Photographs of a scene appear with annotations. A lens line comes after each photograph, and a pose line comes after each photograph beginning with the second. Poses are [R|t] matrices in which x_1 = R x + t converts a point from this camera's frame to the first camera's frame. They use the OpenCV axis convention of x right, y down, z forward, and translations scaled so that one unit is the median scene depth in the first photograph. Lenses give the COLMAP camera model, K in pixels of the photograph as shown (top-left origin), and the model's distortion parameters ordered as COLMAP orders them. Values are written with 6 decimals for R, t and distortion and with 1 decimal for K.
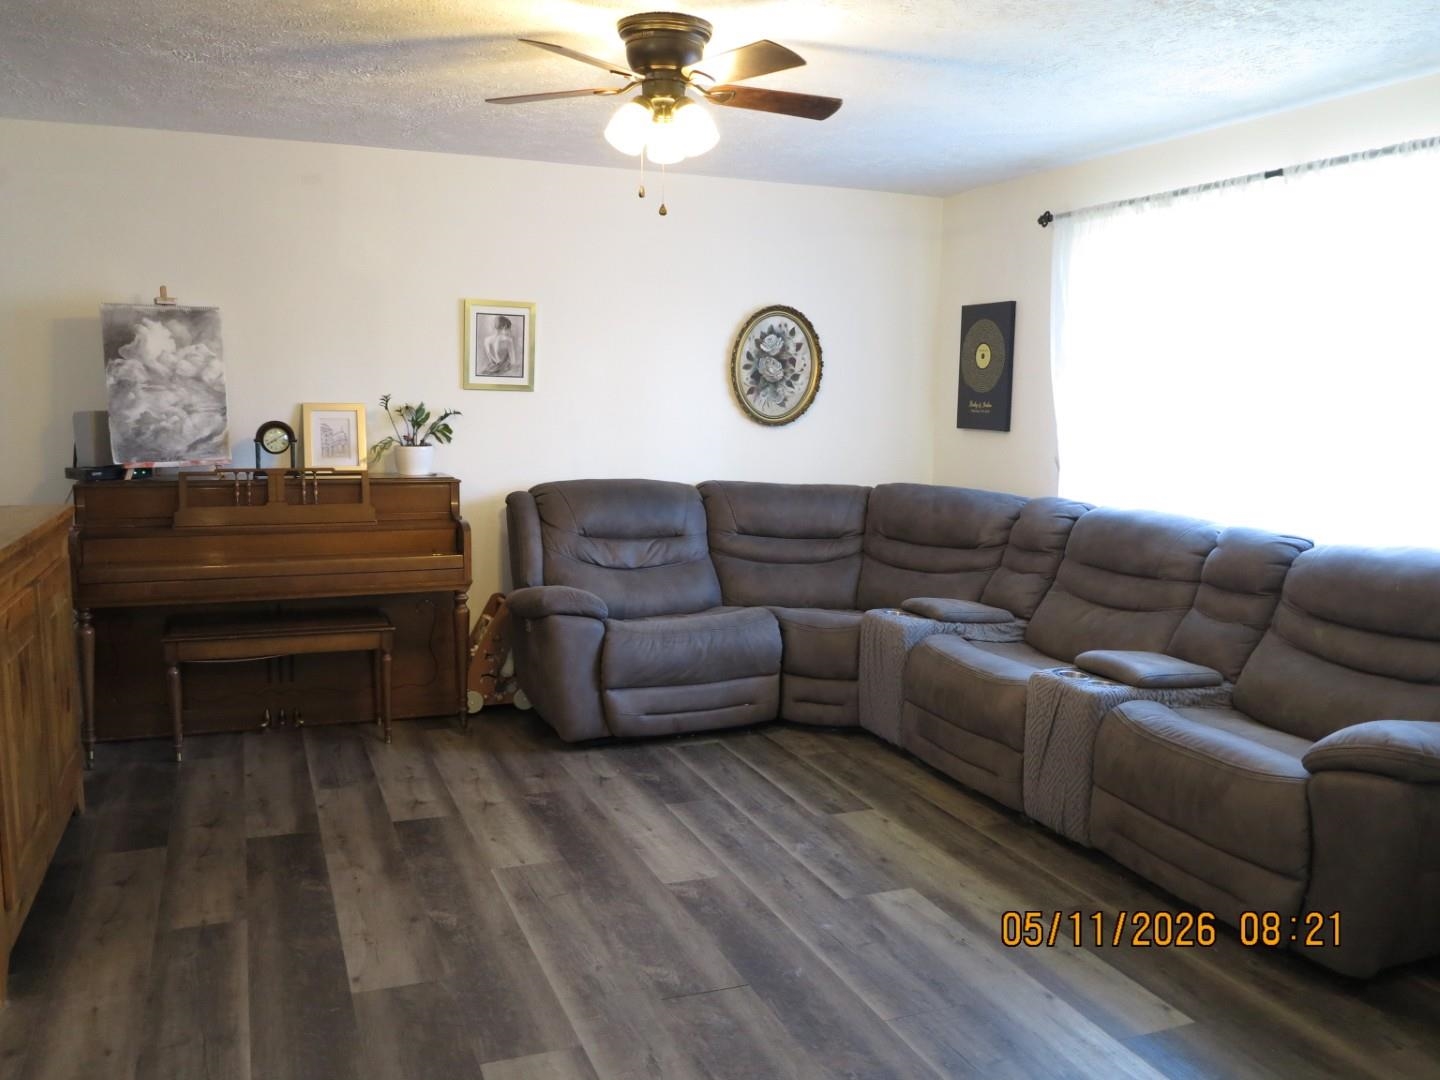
lens RADIAL K [[1194.0, 0, 716.4], [0, 1194.0, 539.3], [0, 0, 1]] dist [-0.043752, 0.018660]
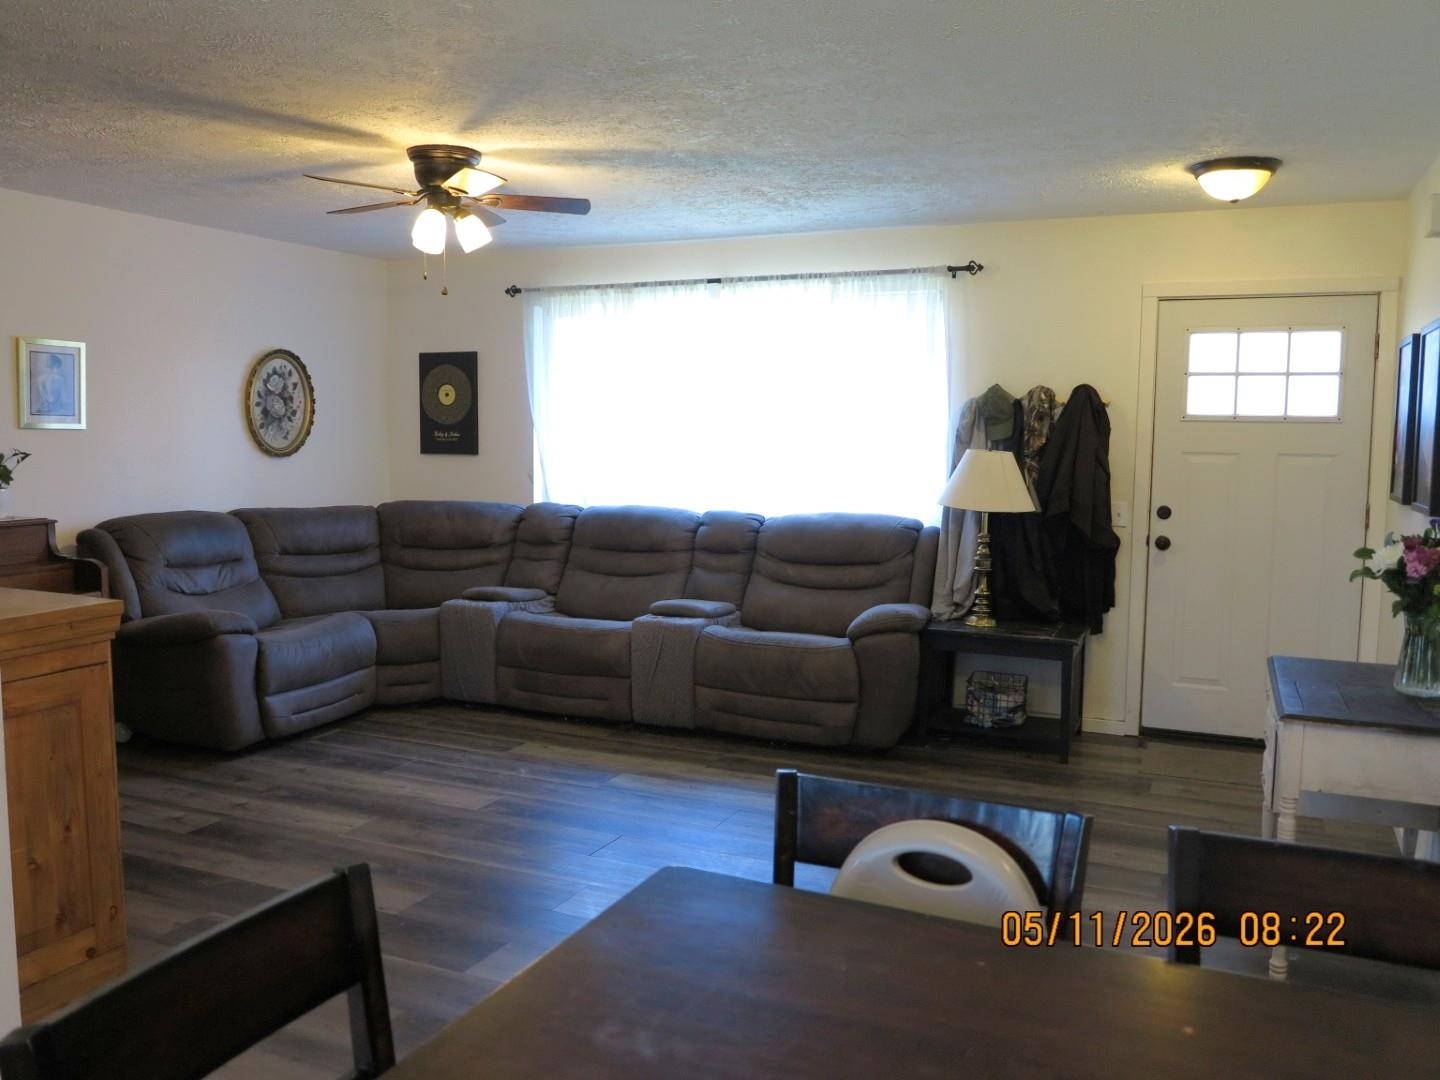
lens RADIAL K [[1194.0, 0, 716.4], [0, 1194.0, 539.3], [0, 0, 1]] dist [-0.043752, 0.018660]
pose [[0.721394, -0.078495, 0.688062, -0.522716], [0.091413, 0.995655, 0.017745, -0.001309], [-0.686465, 0.050097, 0.725435, -0.095162]]
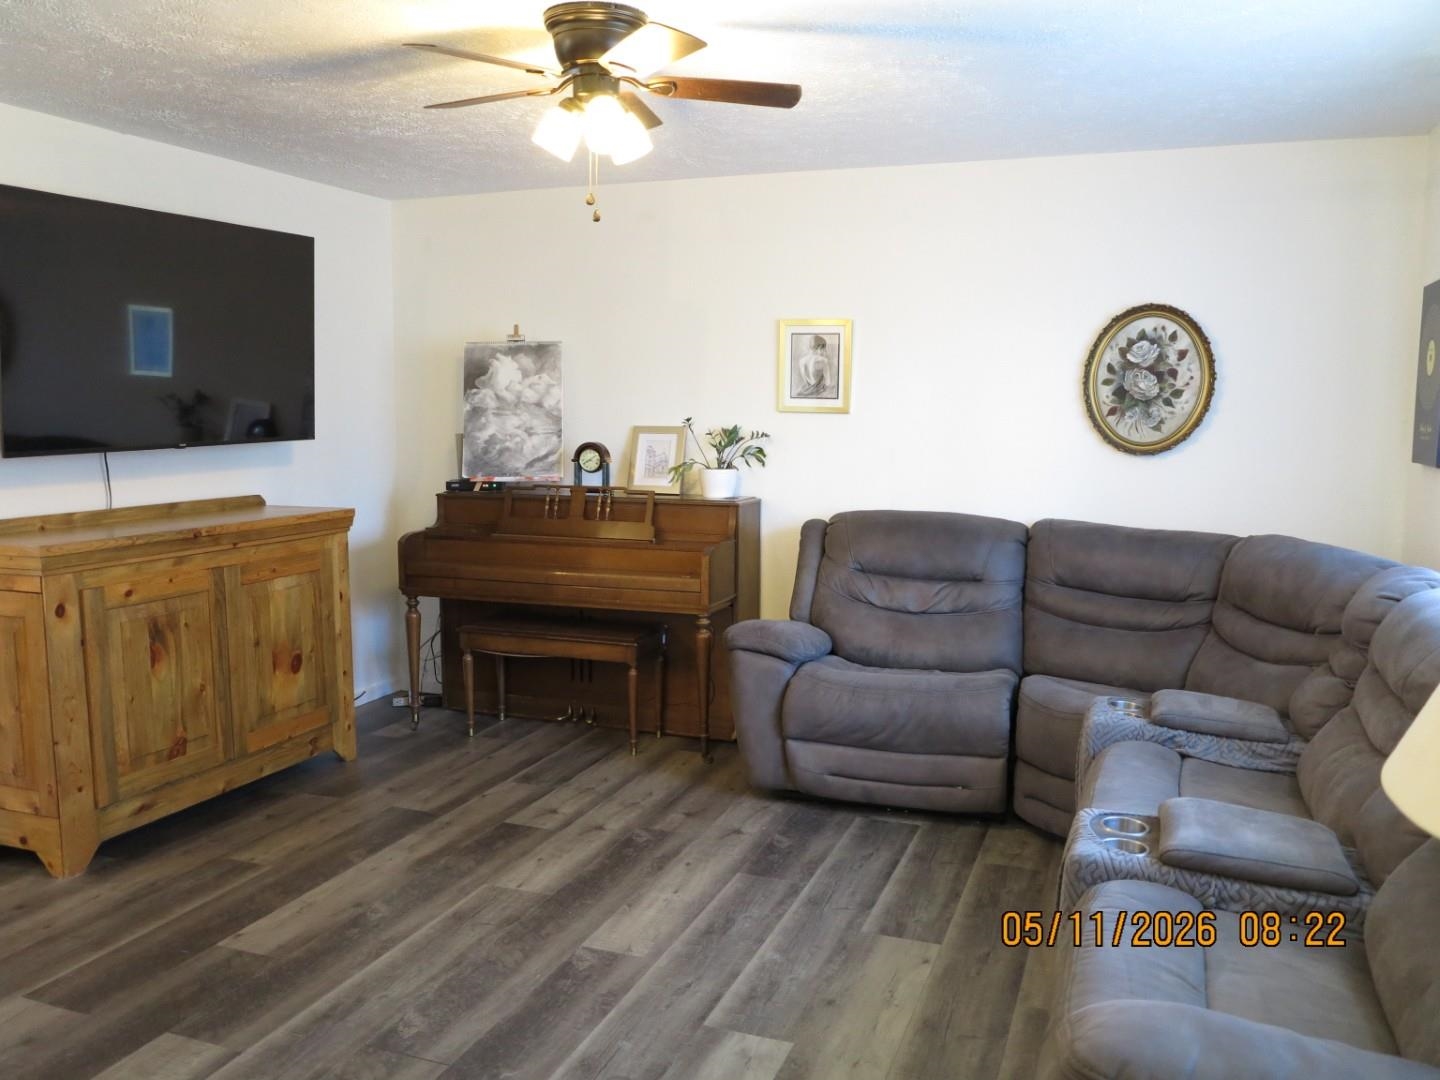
lens RADIAL K [[1194.0, 0, 716.4], [0, 1194.0, 539.3], [0, 0, 1]] dist [-0.043752, 0.018660]
pose [[0.739072, 0.061215, -0.670839, 0.458332], [-0.074953, 0.997152, 0.008415, -0.029250], [0.669443, 0.044062, 0.741555, 0.270771]]
